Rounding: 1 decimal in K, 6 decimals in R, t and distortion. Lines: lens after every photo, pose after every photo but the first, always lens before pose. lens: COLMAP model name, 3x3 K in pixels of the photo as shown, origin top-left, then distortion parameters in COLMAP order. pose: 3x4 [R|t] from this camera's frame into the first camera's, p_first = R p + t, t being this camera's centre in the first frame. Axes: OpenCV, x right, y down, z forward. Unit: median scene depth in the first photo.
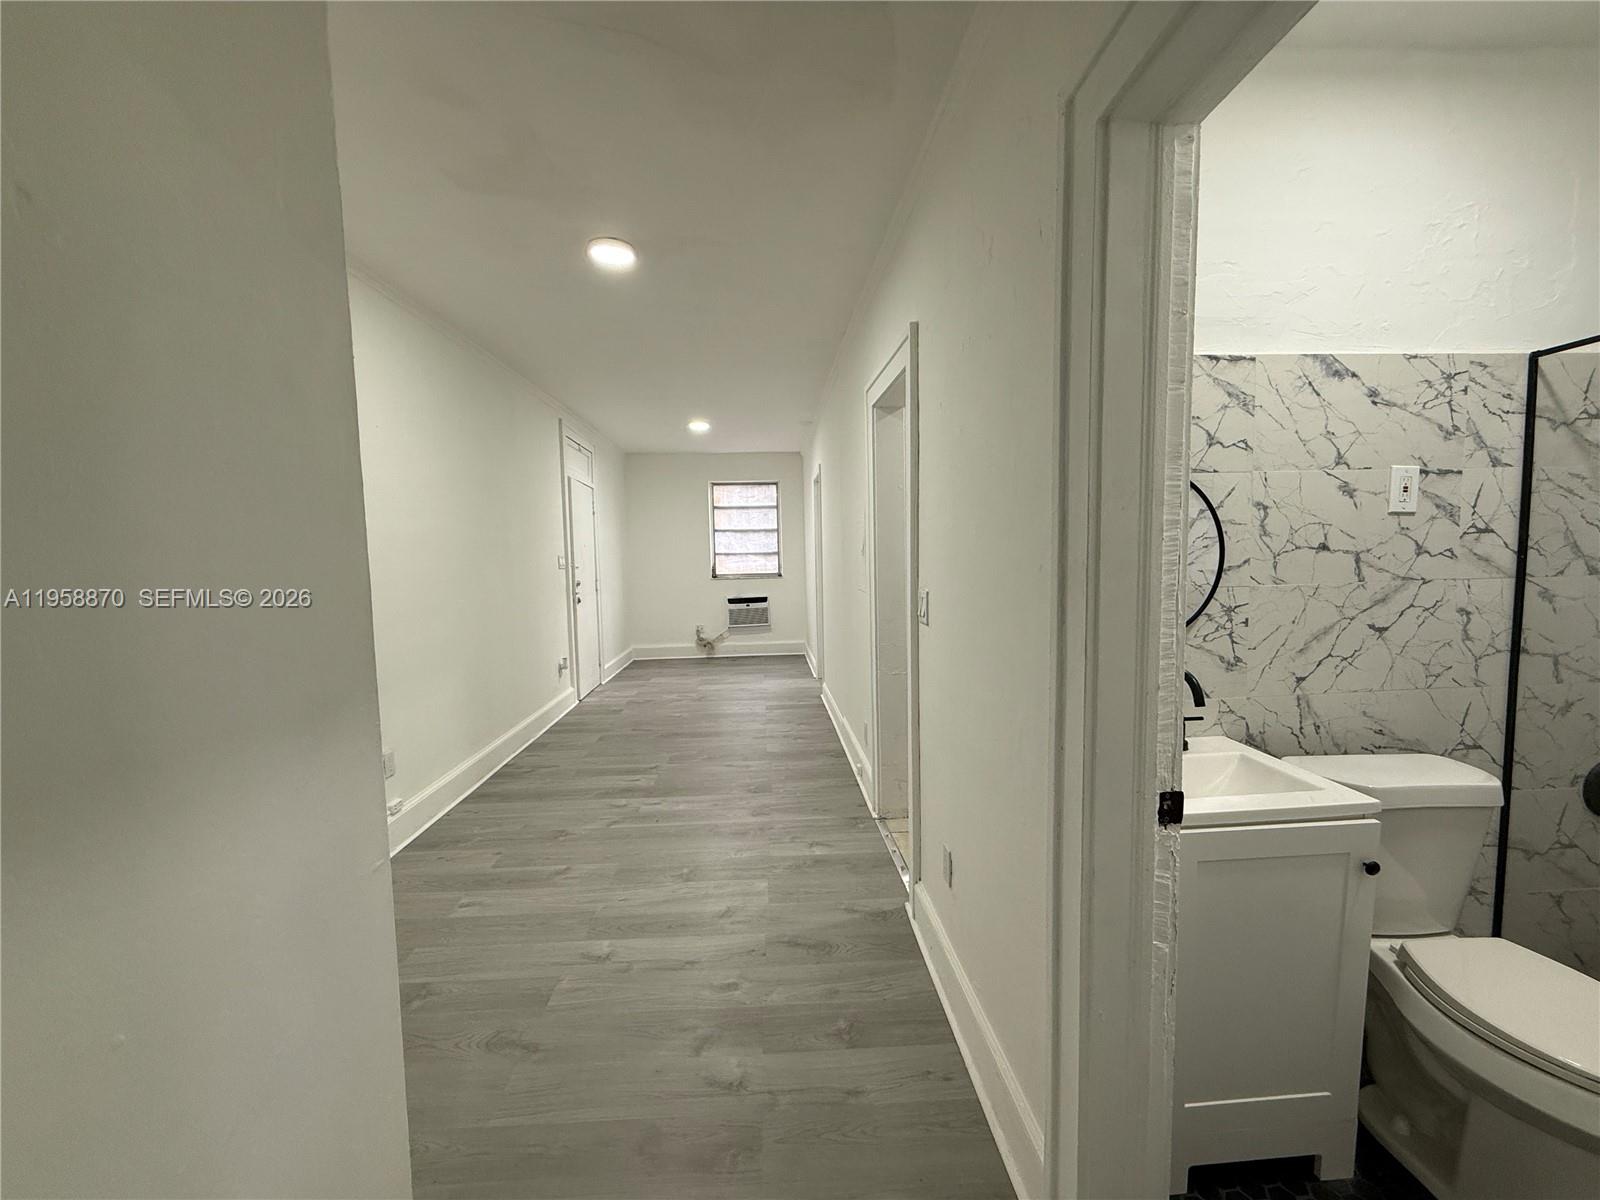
lens RADIAL K [[638.0, 0, 789.0], [0, 638.0, 607.6], [0, 0, 1]] dist [0.001309, -0.000165]
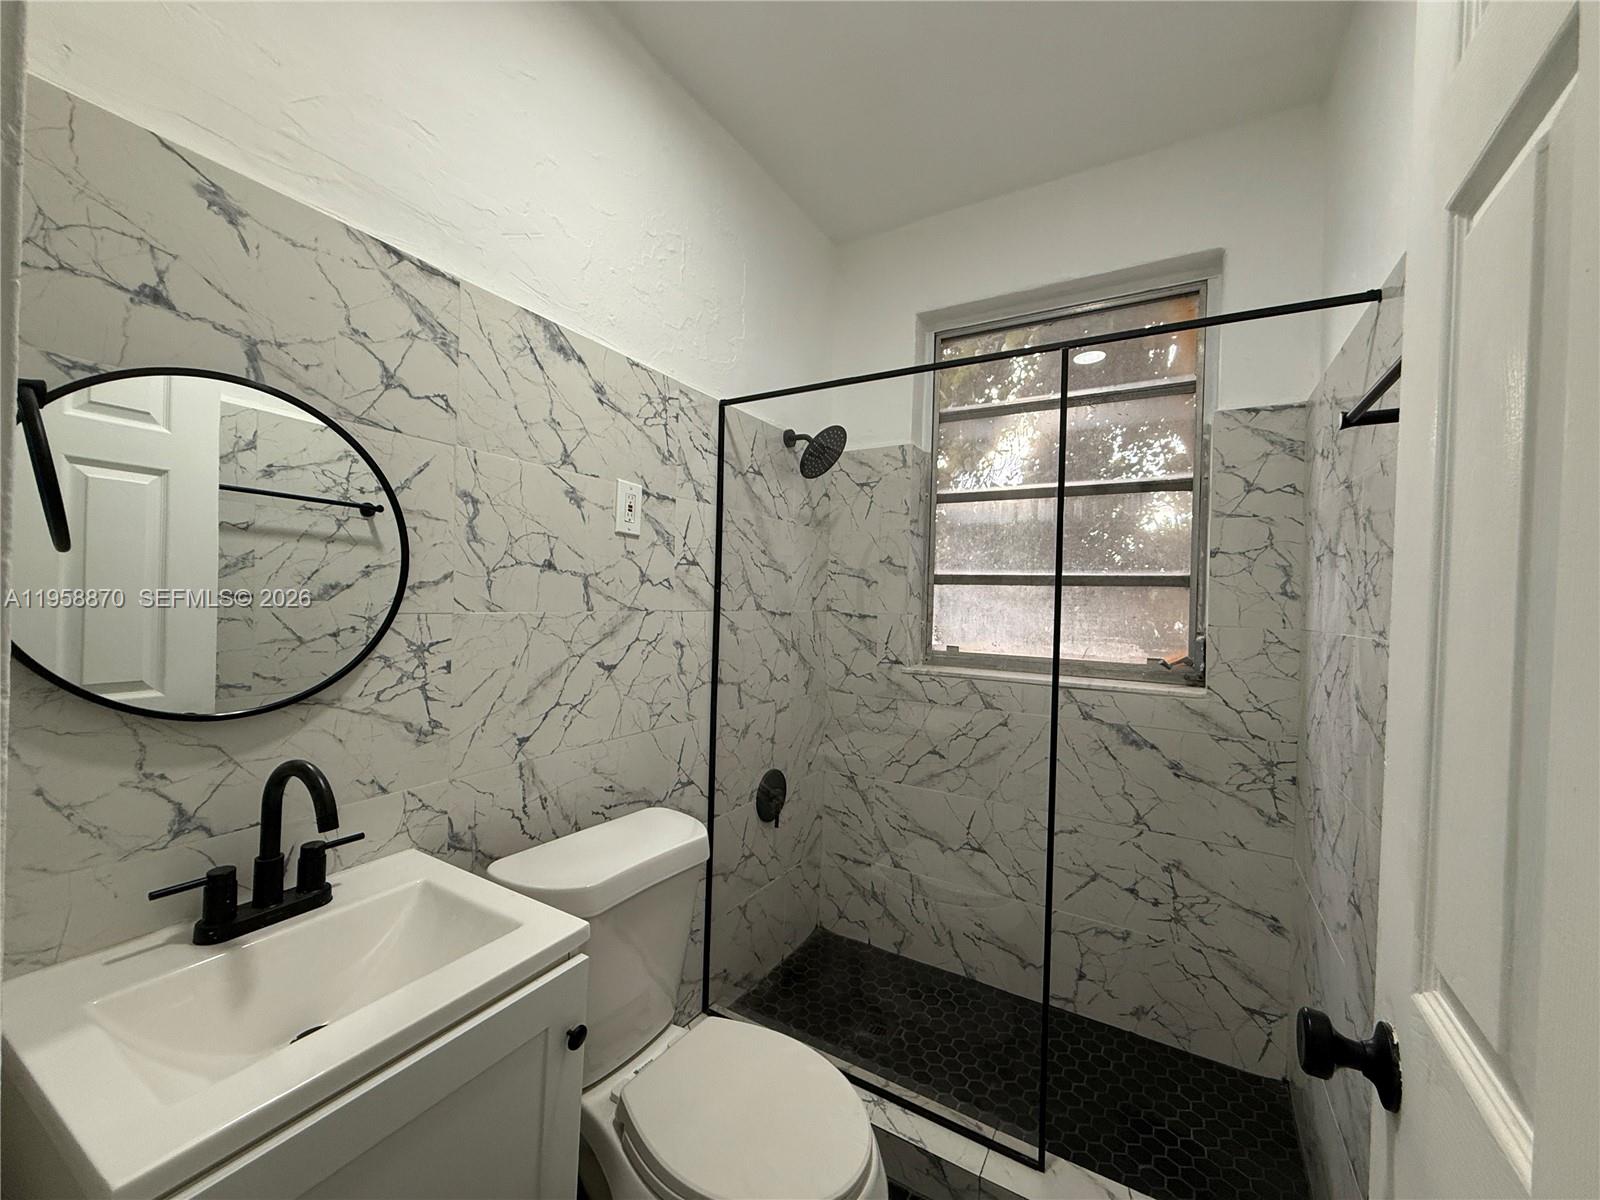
lens RADIAL K [[638.0, 0, 798.7], [0, 638.0, 603.3], [0, 0, 1]] dist [0.001309, -0.000165]
pose [[0.553854, 0.034924, 0.831881, 0.359995], [0.021785, 0.998170, -0.056410, 0.002178], [-0.832329, 0.049366, 0.552079, 0.320094]]
